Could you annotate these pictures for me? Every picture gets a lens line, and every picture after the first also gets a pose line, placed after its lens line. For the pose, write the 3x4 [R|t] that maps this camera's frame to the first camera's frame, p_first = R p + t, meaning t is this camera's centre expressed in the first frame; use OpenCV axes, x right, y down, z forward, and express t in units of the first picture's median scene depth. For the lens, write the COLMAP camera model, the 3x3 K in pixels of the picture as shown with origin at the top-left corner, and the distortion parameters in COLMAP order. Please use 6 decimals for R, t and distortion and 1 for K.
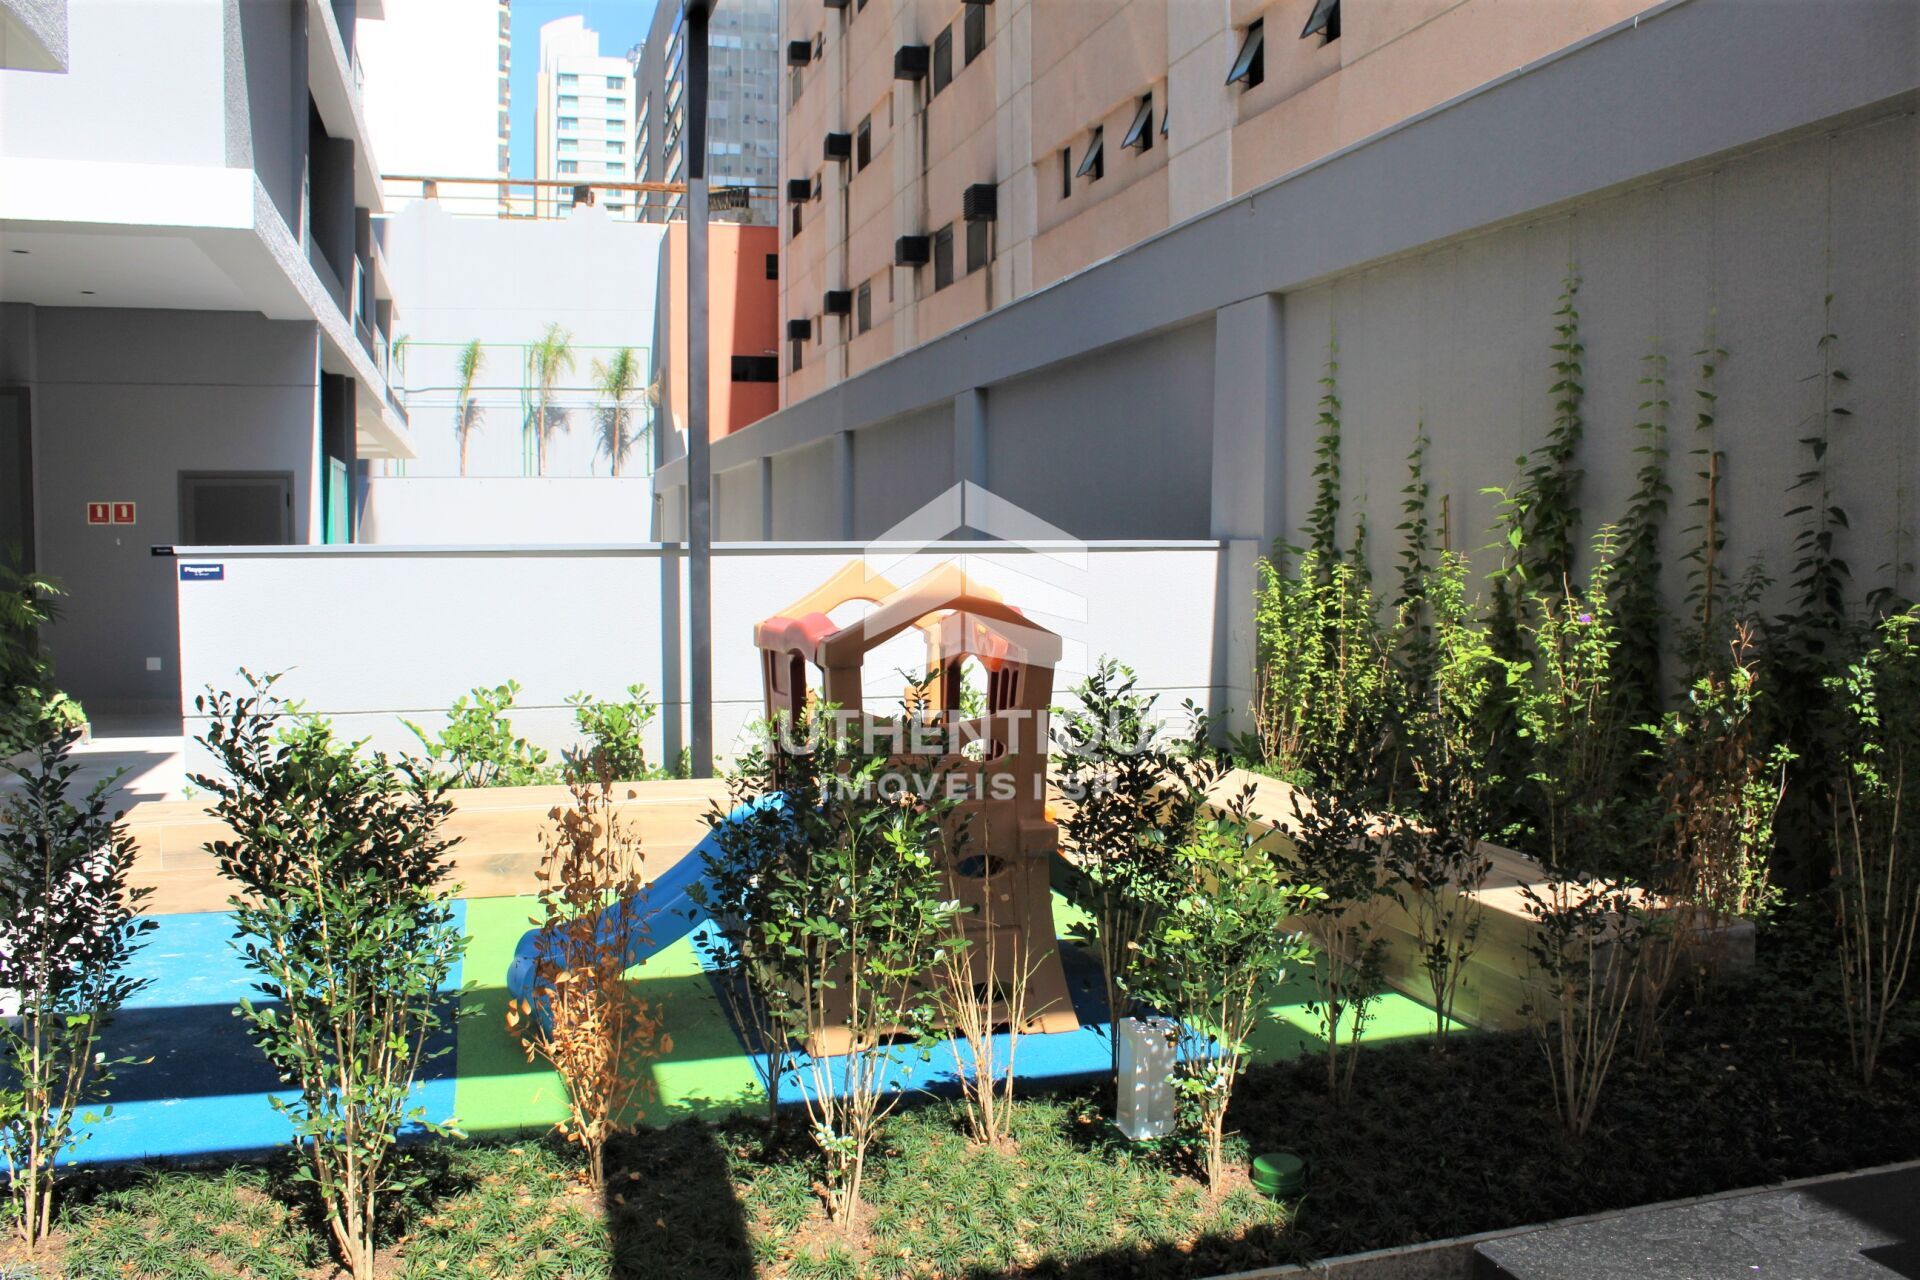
lens RADIAL K [[1600.8, 0, 955.9], [0, 1600.8, 636.5], [0, 0, 1]] dist [-0.174122, 0.159695]
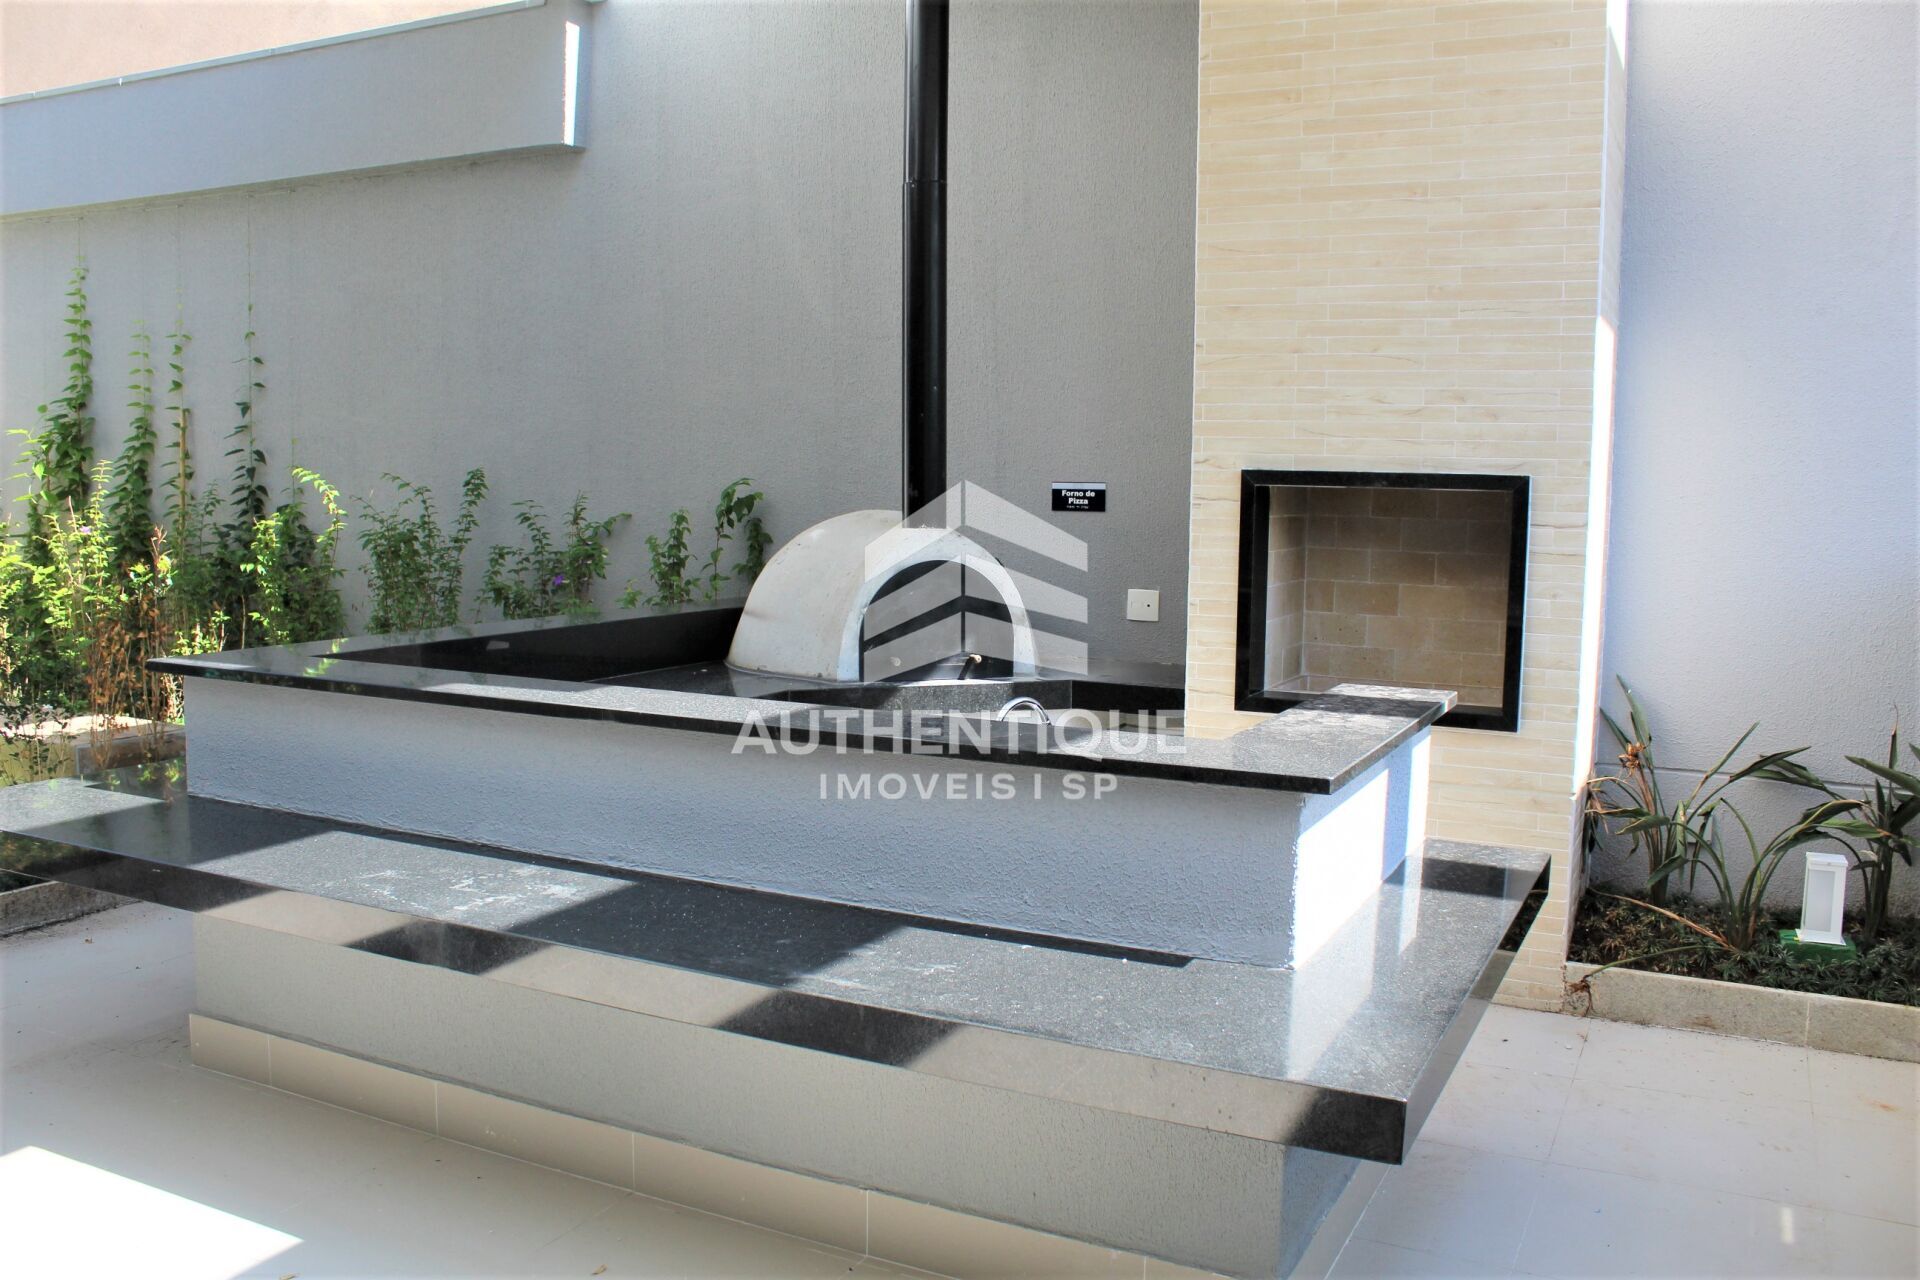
lens RADIAL K [[1600.8, 0, 955.9], [0, 1600.8, 636.5], [0, 0, 1]] dist [-0.174122, 0.159695]
pose [[0.684168, -0.060969, 0.726772, -0.054083], [0.027502, 0.997948, 0.057828, 0.023446], [-0.728806, -0.019576, 0.684441, -0.450642]]
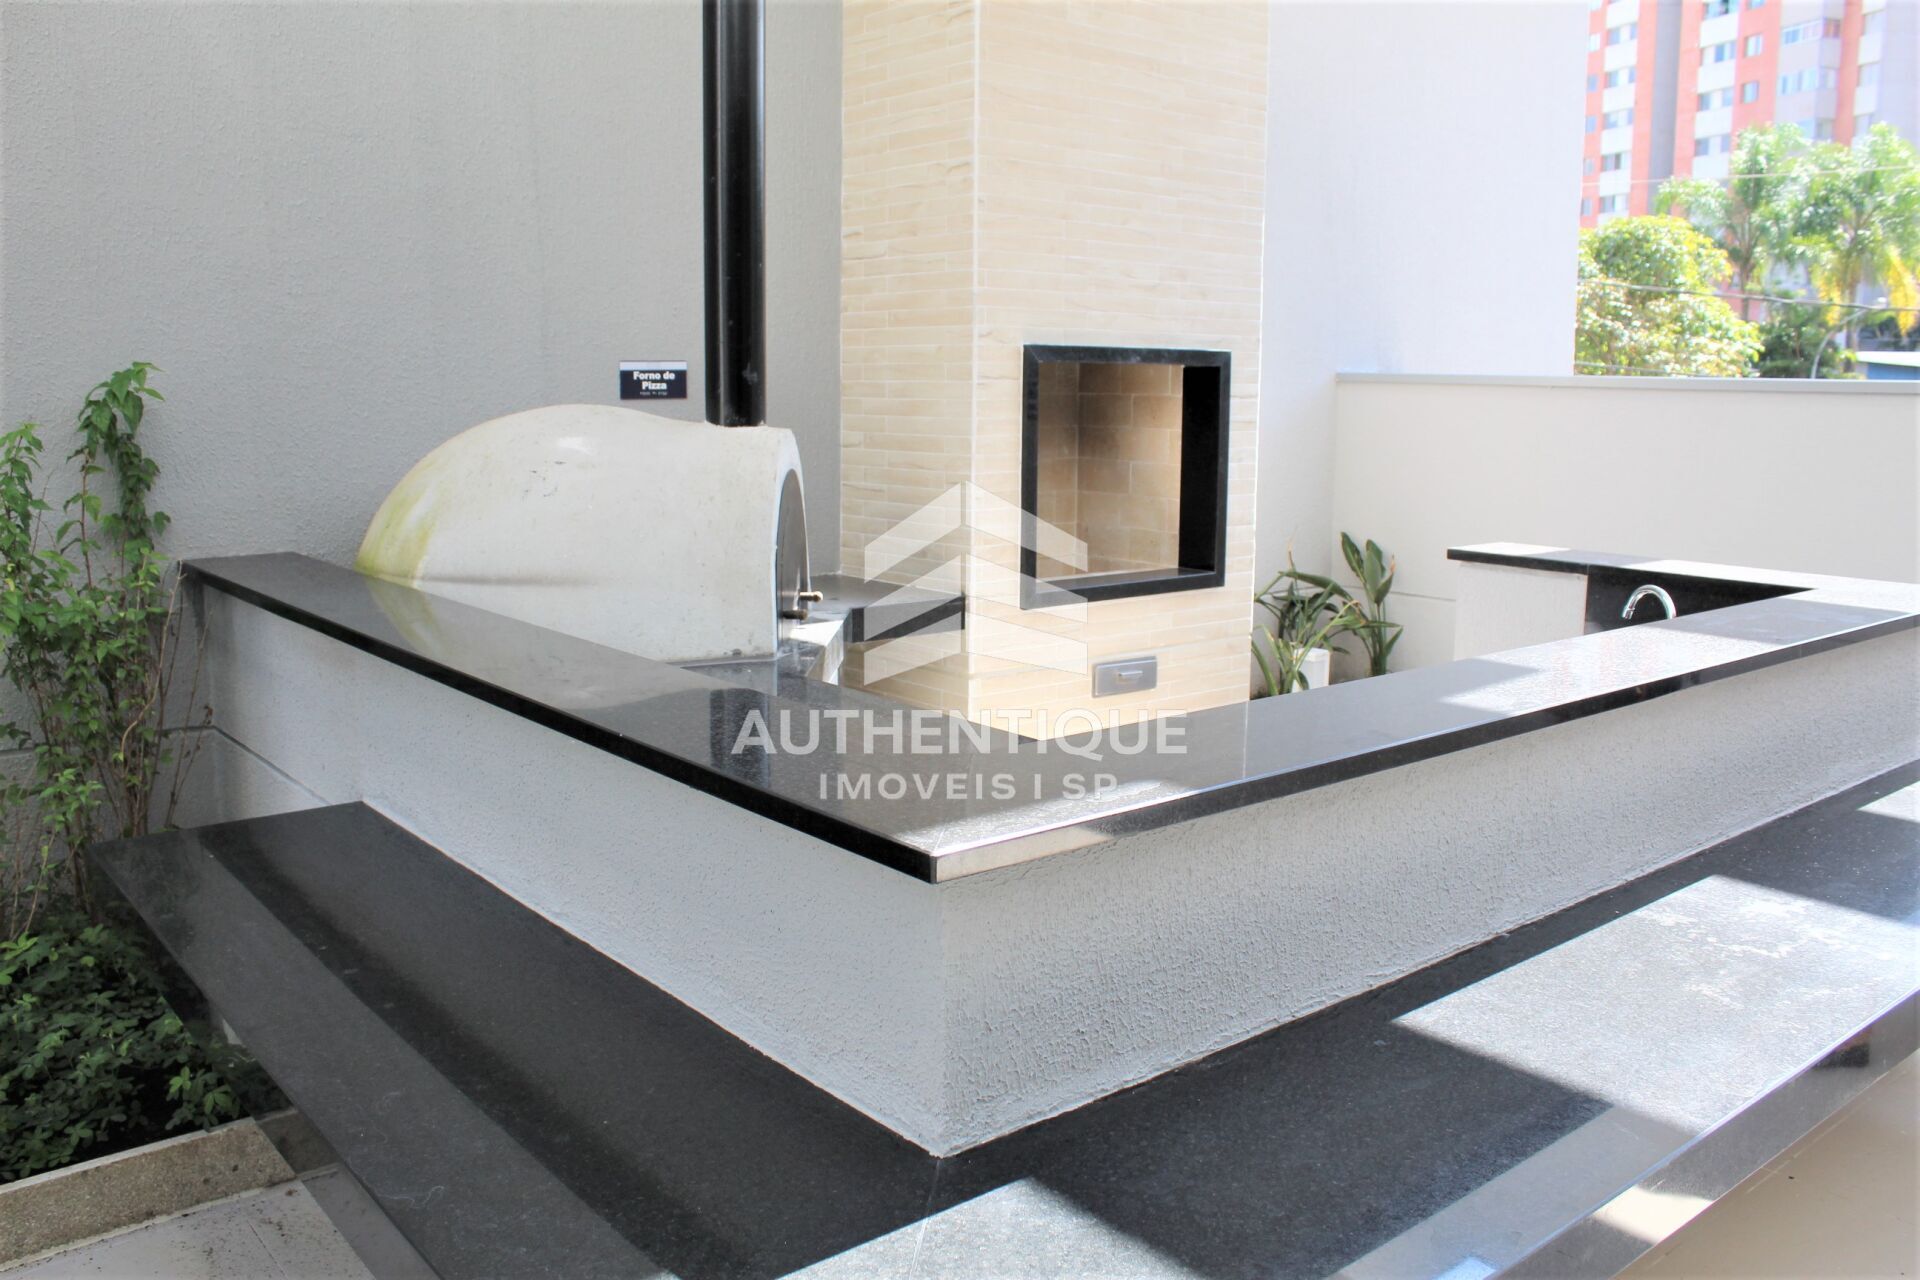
lens RADIAL K [[1600.8, 0, 955.9], [0, 1600.8, 636.5], [0, 0, 1]] dist [-0.174122, 0.159695]
pose [[-0.398554, -0.151038, 0.904623, -0.029716], [0.046577, 0.981741, 0.184434, -0.016152], [-0.915961, 0.115642, -0.384242, 0.346015]]
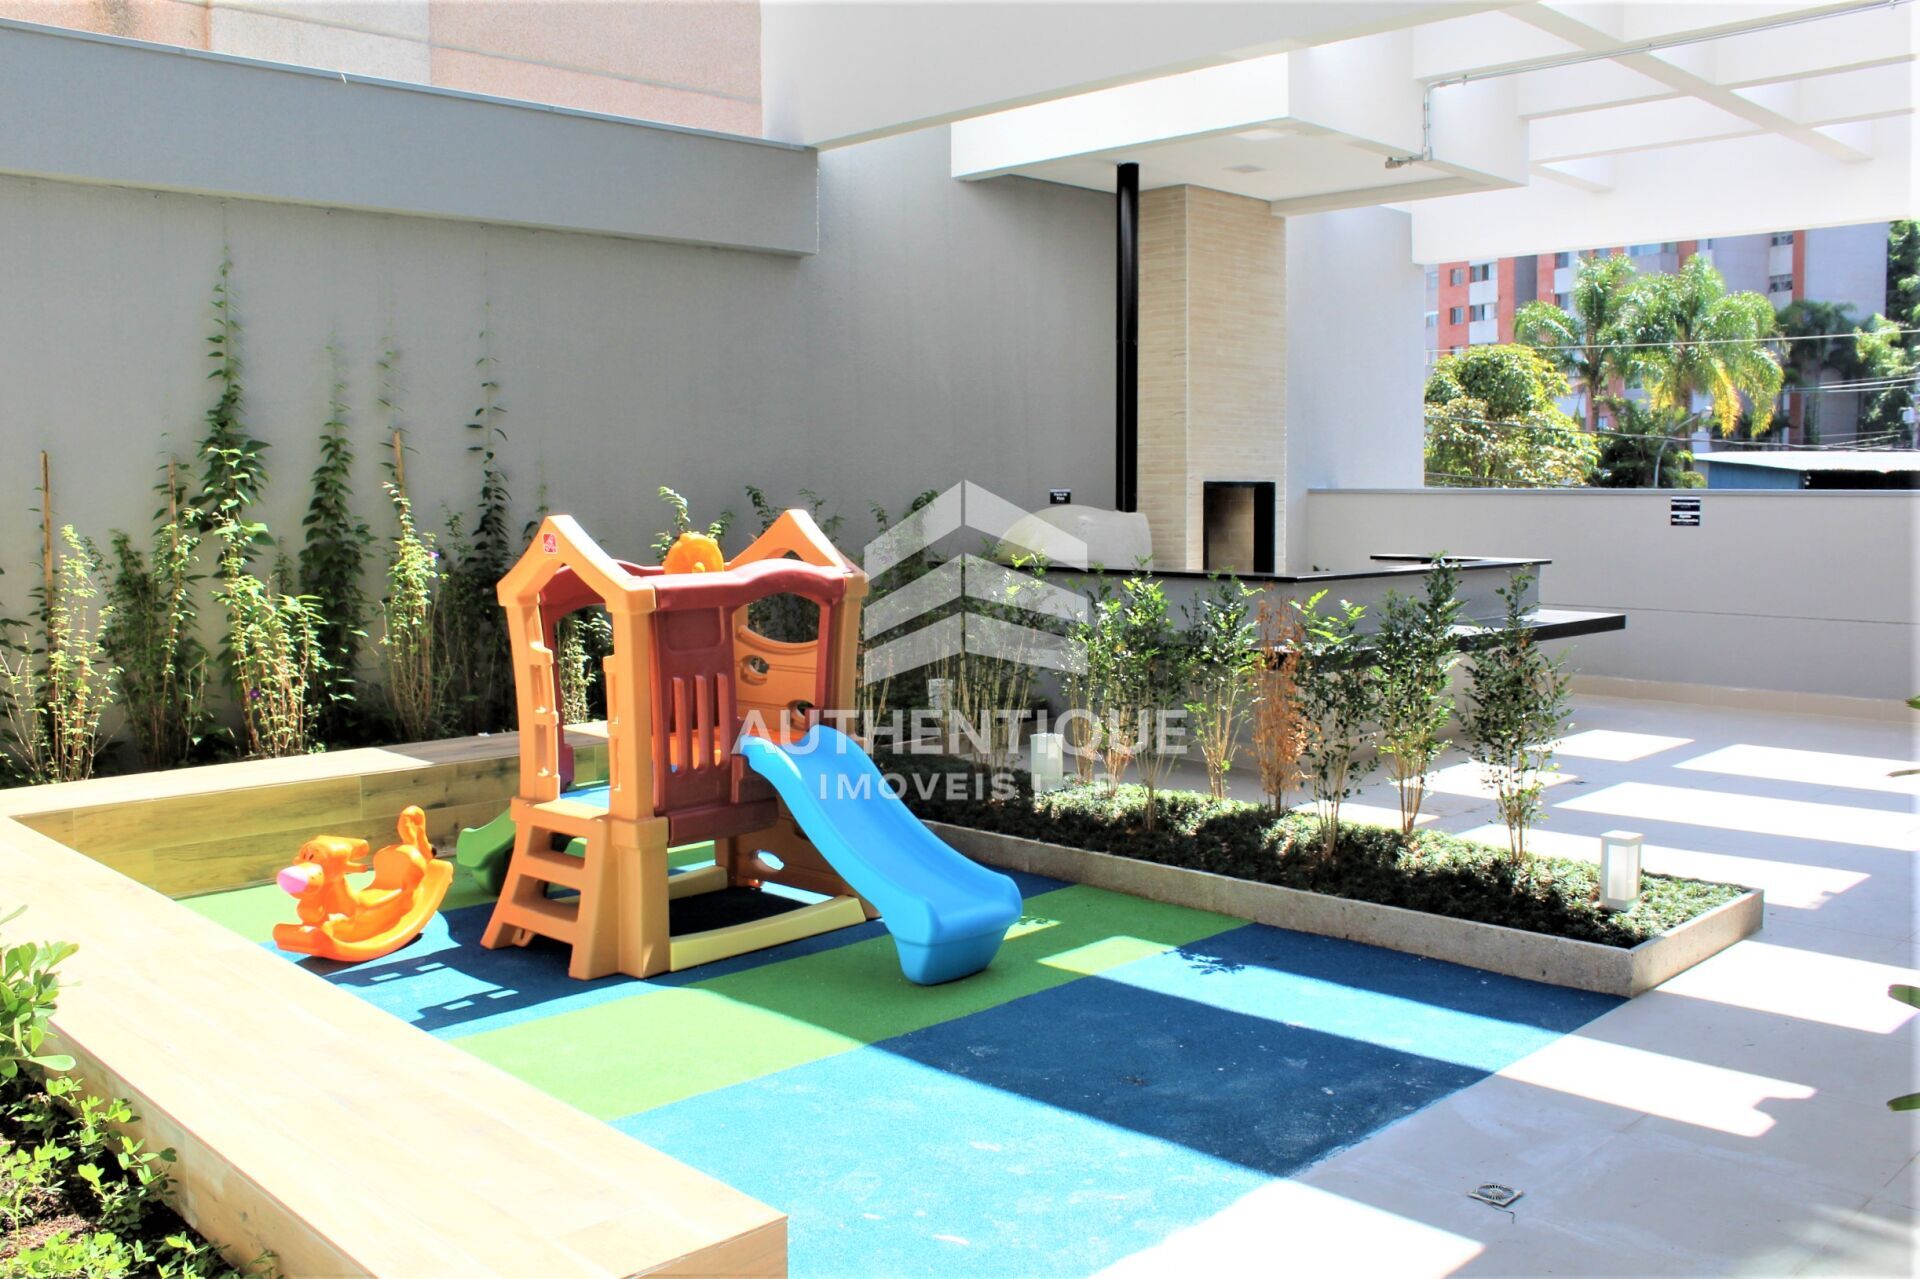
lens RADIAL K [[1672.9, 0, 960.9], [0, 1672.9, 593.8], [0, 0, 1]] dist [-0.150125, 0.000246]
pose [[-0.471836, -0.054328, 0.880011, -0.974451], [0.055536, 0.994287, 0.091159, -0.075879], [-0.879936, 0.091884, -0.466123, 1.215181]]
